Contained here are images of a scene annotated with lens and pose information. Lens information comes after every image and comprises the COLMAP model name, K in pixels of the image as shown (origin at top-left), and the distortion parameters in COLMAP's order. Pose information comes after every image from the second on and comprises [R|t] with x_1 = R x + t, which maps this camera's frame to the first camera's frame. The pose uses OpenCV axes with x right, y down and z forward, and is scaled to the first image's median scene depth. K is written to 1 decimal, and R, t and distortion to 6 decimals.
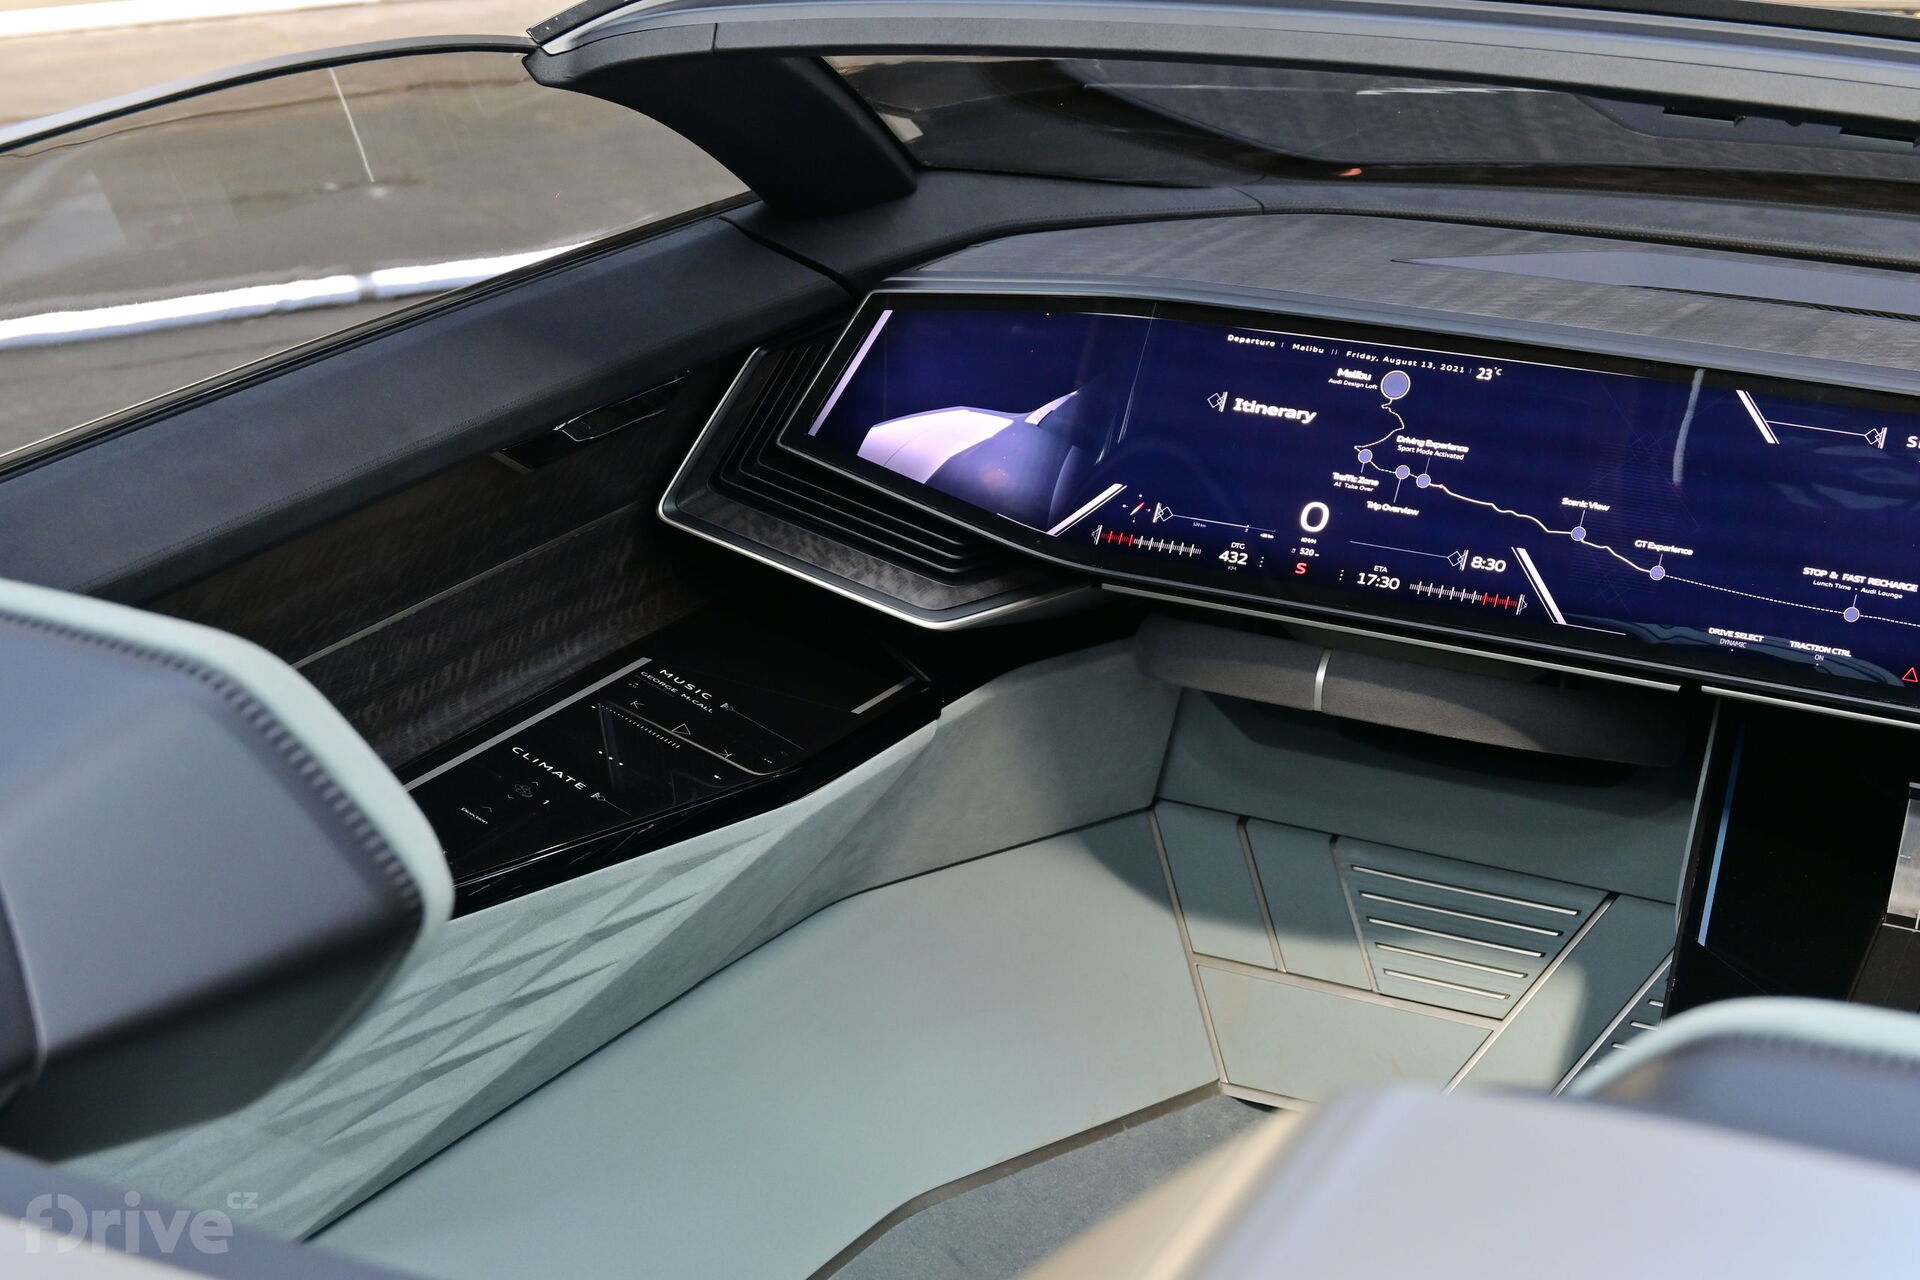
lens RADIAL K [[4085.4, 0, 959.4], [0, 4085.4, 637.9], [0, 0, 1]] dist [0.005710, 0.000000]
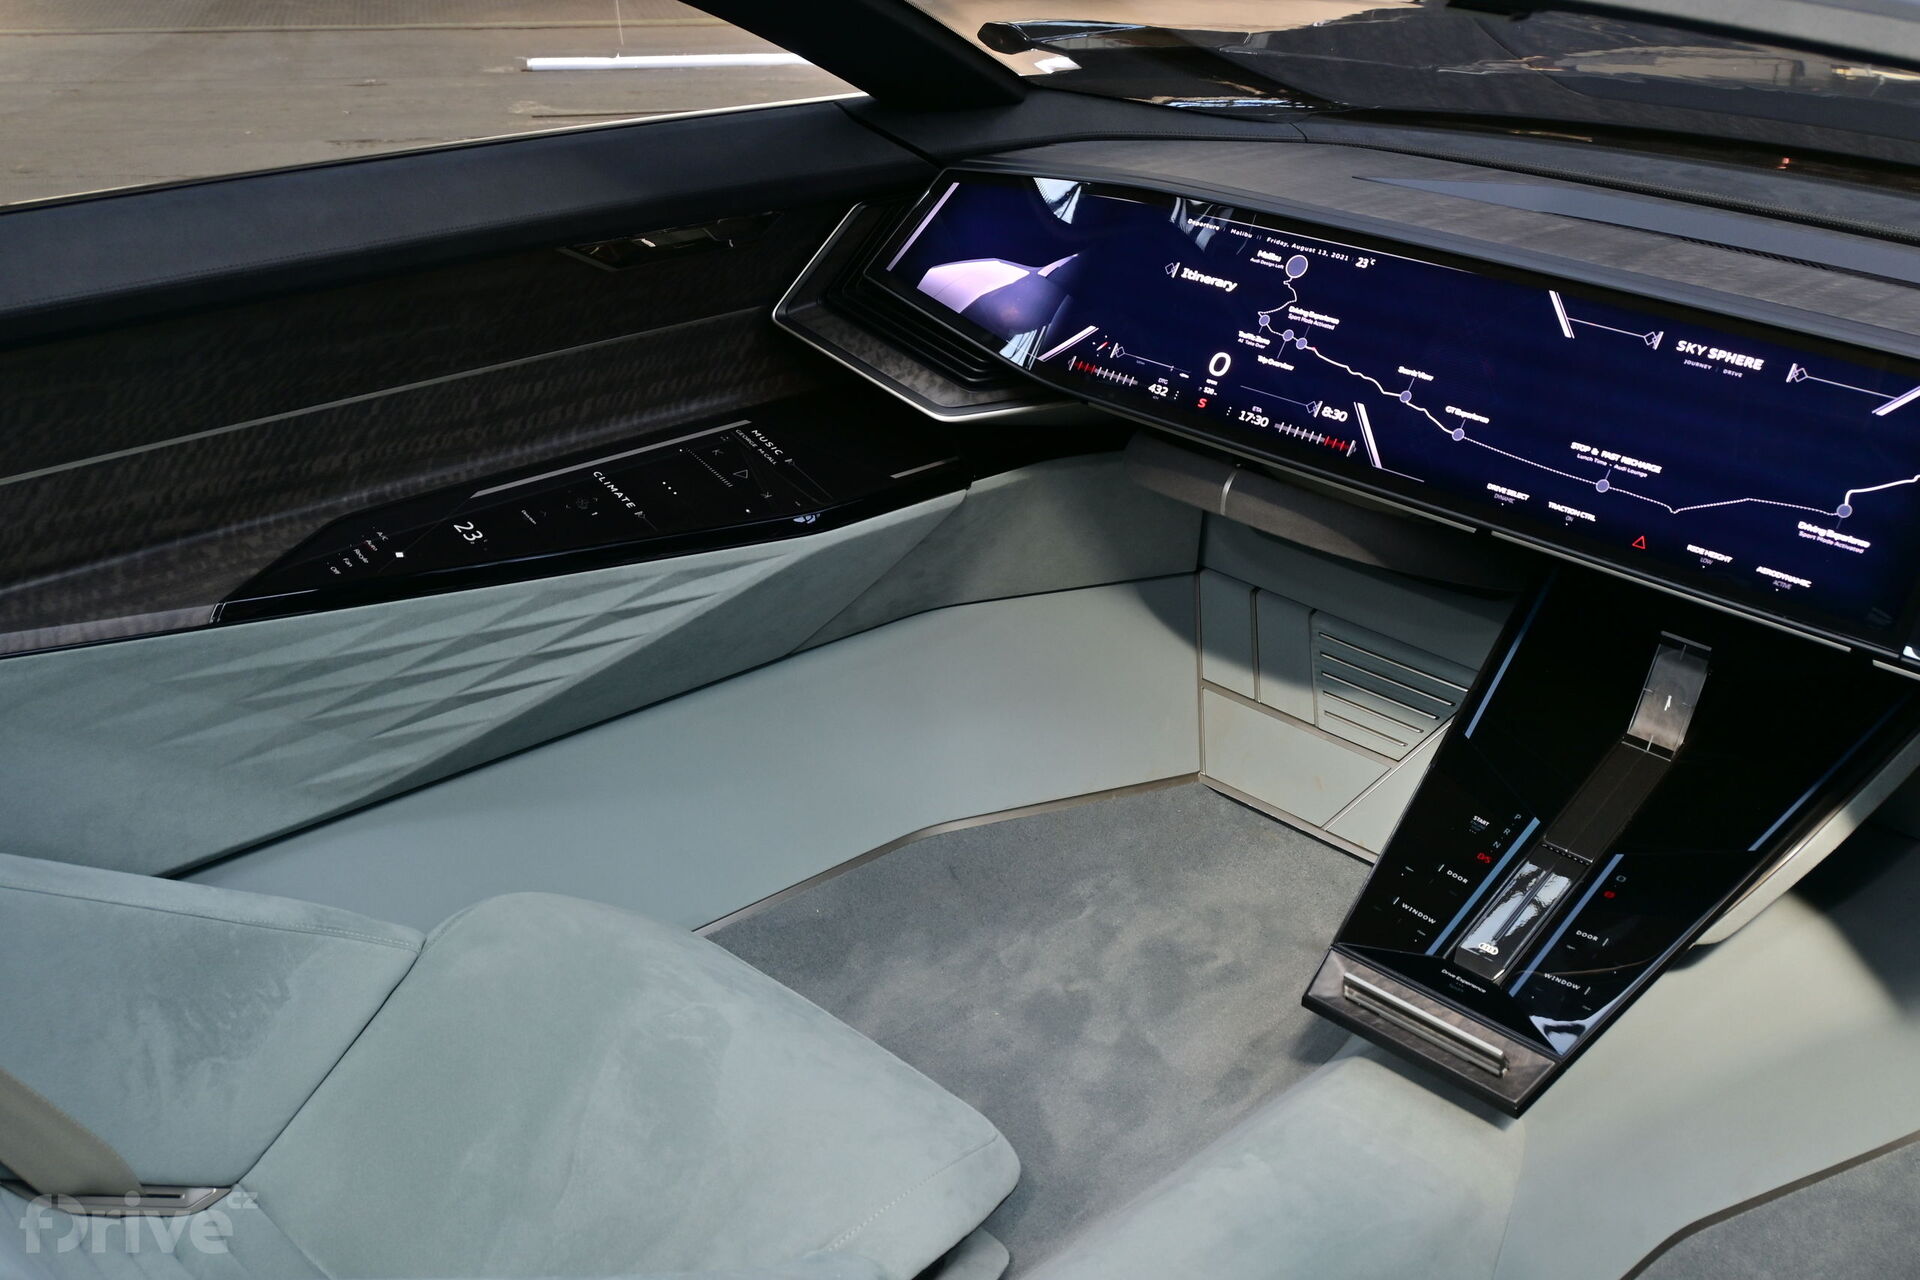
lens RADIAL K [[2095.8, 0, 959.9], [0, 2095.8, 646.2], [0, 0, 1]] dist [-0.009723, 0.000000]
pose [[0.952974, 0.135052, -0.271296, 0.198068], [-0.107088, 0.987526, 0.115428, -0.009295], [0.283501, -0.080948, 0.955549, 0.337672]]
